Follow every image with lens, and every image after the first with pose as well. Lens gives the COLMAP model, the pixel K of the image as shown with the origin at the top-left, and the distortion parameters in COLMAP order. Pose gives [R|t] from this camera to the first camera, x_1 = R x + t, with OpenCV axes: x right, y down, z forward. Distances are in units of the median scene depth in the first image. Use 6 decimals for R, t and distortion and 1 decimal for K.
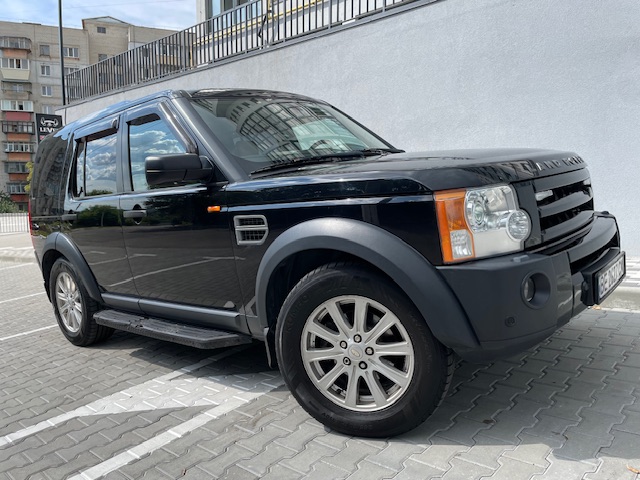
lens RADIAL K [[485.6, 0, 320.0], [0, 485.6, 240.0], [0, 0, 1]] dist [0.075980, -0.101962]
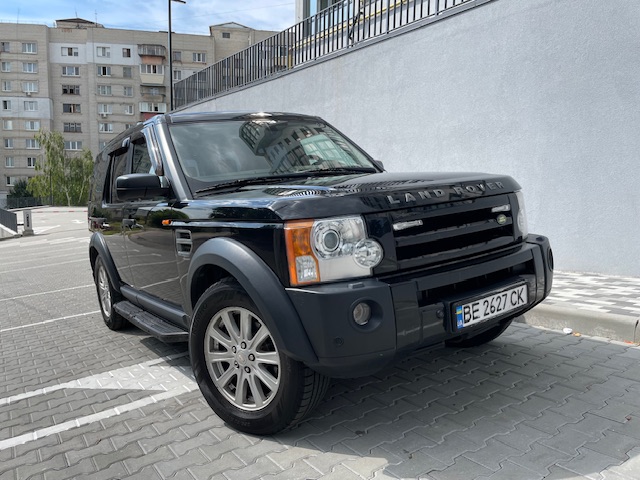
lens RADIAL K [[485.6, 0, 320.0], [0, 485.6, 240.0], [0, 0, 1]] dist [0.075980, -0.101962]
pose [[0.973779, 0.040771, -0.223814, 0.380331], [-0.038740, 0.999159, 0.013464, -0.049579], [0.224174, -0.004440, 0.974539, -0.048871]]
